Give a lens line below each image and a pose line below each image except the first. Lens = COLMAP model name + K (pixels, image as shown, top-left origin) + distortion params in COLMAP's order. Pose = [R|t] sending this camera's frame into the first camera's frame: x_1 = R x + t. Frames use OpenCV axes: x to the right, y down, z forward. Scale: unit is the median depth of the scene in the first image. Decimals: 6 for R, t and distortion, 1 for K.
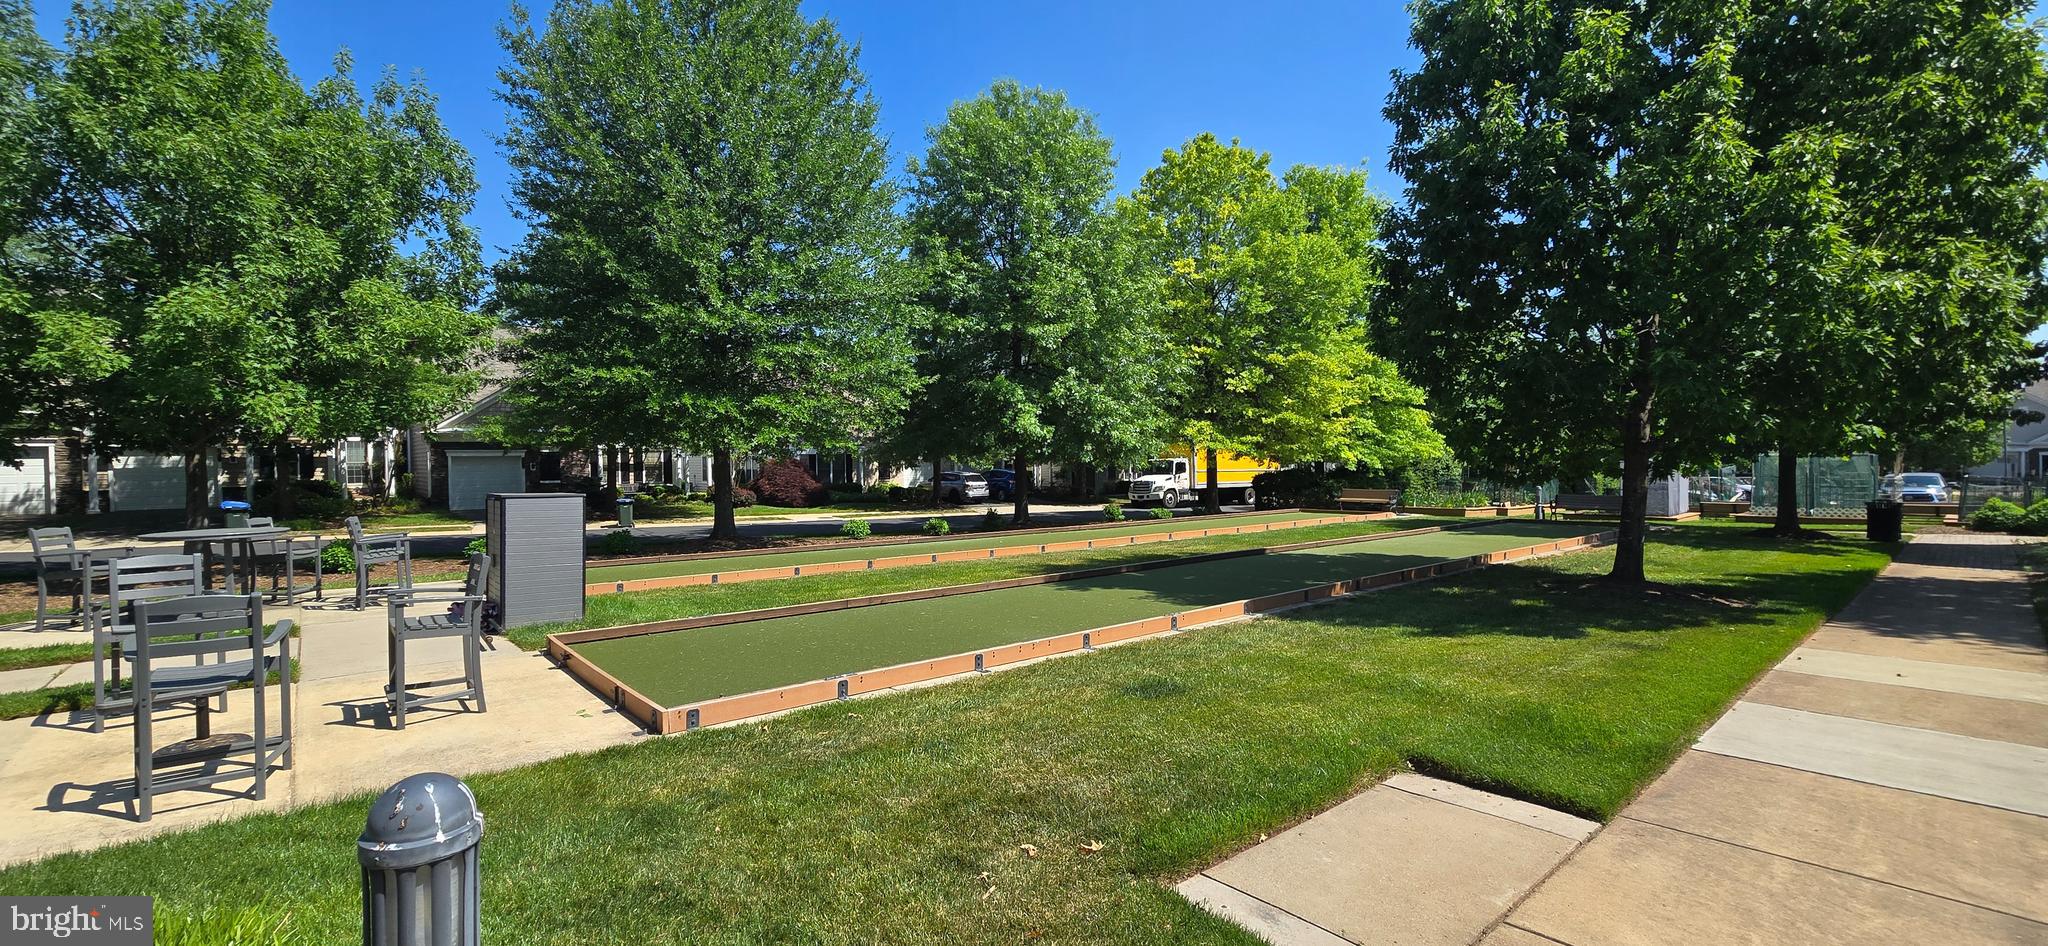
lens RADIAL K [[842.6, 0, 992.8], [0, 842.6, 470.1], [0, 0, 1]] dist [-0.001379, -0.000712]
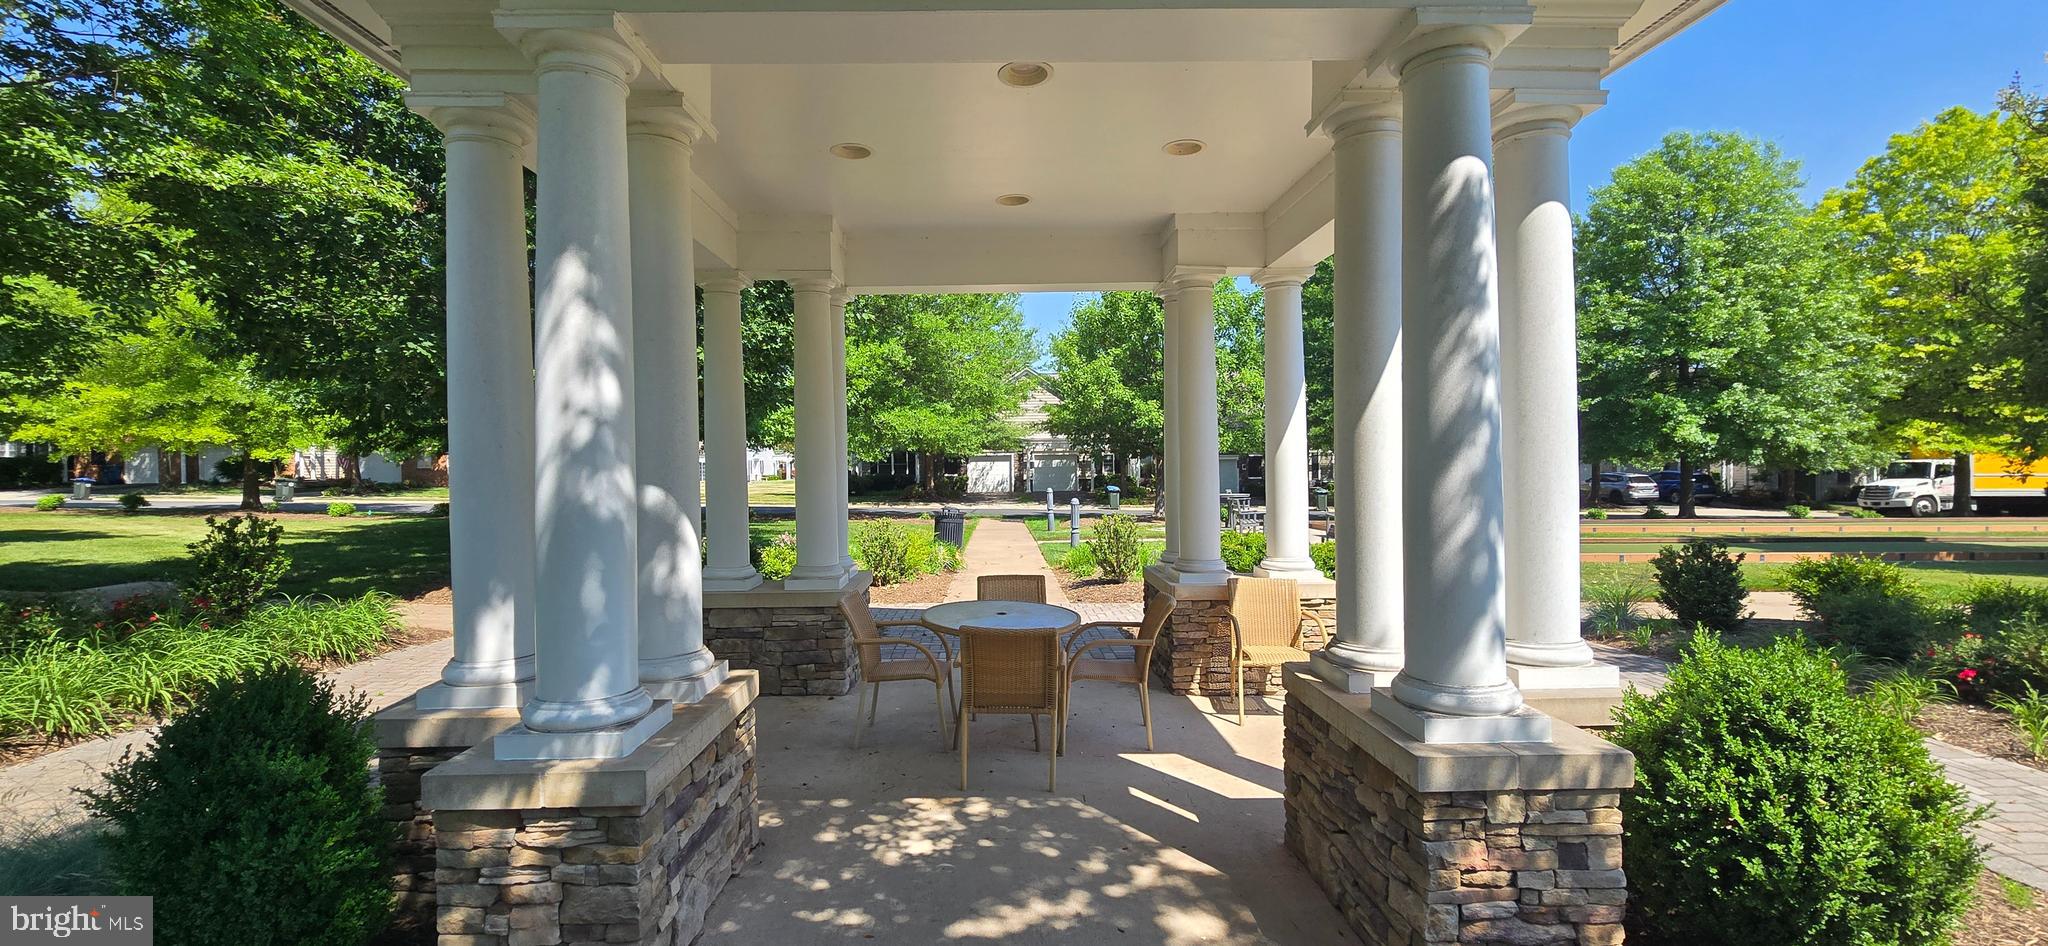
lens RADIAL K [[842.6, 0, 1006.7], [0, 842.6, 479.6], [0, 0, 1]] dist [-0.001379, -0.000712]
pose [[0.780581, 0.013013, -0.624919, 0.029538], [-0.006495, 0.999898, 0.012709, 0.003055], [0.625021, -0.005862, 0.780586, -0.484868]]
